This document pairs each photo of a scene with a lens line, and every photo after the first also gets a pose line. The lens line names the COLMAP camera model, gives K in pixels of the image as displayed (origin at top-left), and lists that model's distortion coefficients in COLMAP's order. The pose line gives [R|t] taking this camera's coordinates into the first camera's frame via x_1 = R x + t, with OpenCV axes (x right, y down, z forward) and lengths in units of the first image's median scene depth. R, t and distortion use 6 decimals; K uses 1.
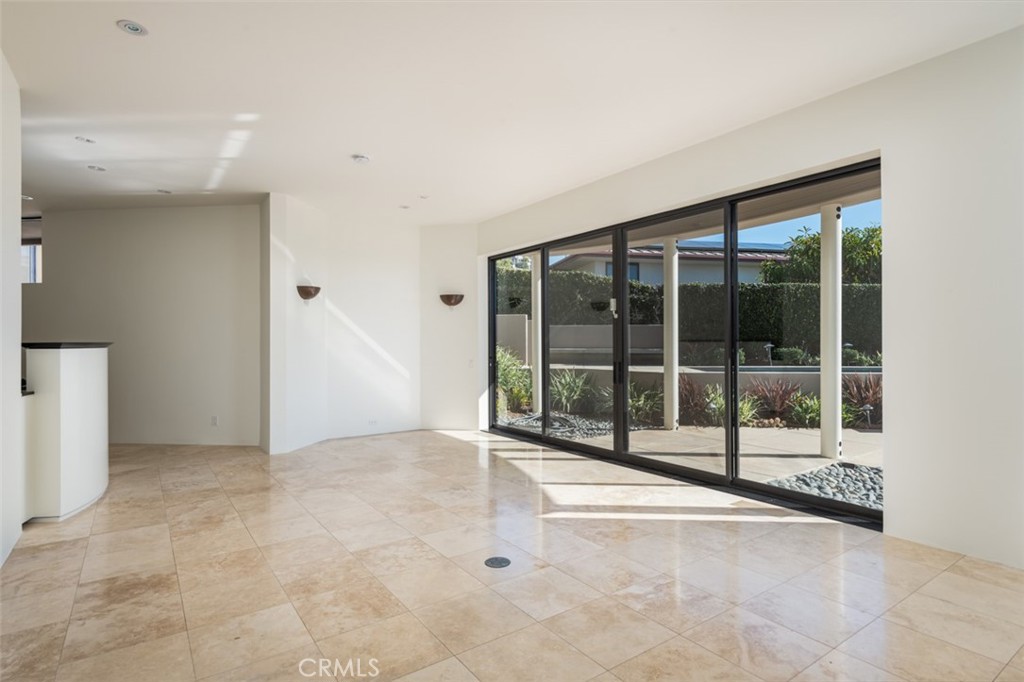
lens RADIAL K [[533.4, 0, 509.7], [0, 533.4, 343.1], [0, 0, 1]] dist [0.004025, -0.000302]
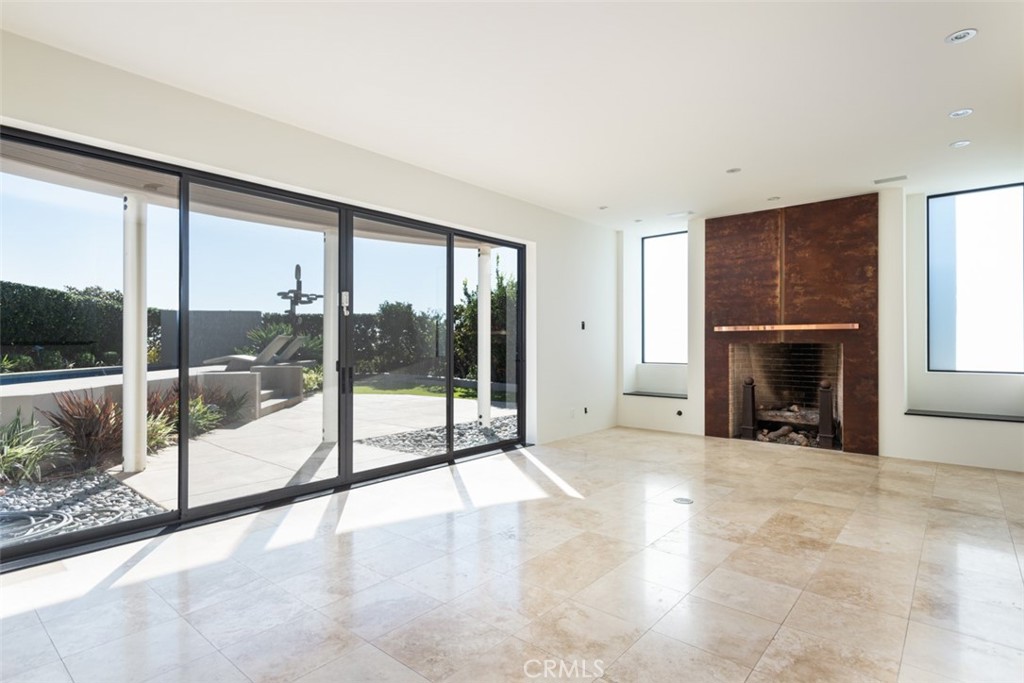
lens RADIAL K [[533.4, 0, 509.3], [0, 533.4, 339.6], [0, 0, 1]] dist [0.004025, -0.000302]
pose [[-0.256269, 0.012601, 0.966523, -1.156766], [0.004133, 0.999920, -0.011941, 0.002070], [-0.966597, 0.000934, -0.256301, 1.647859]]
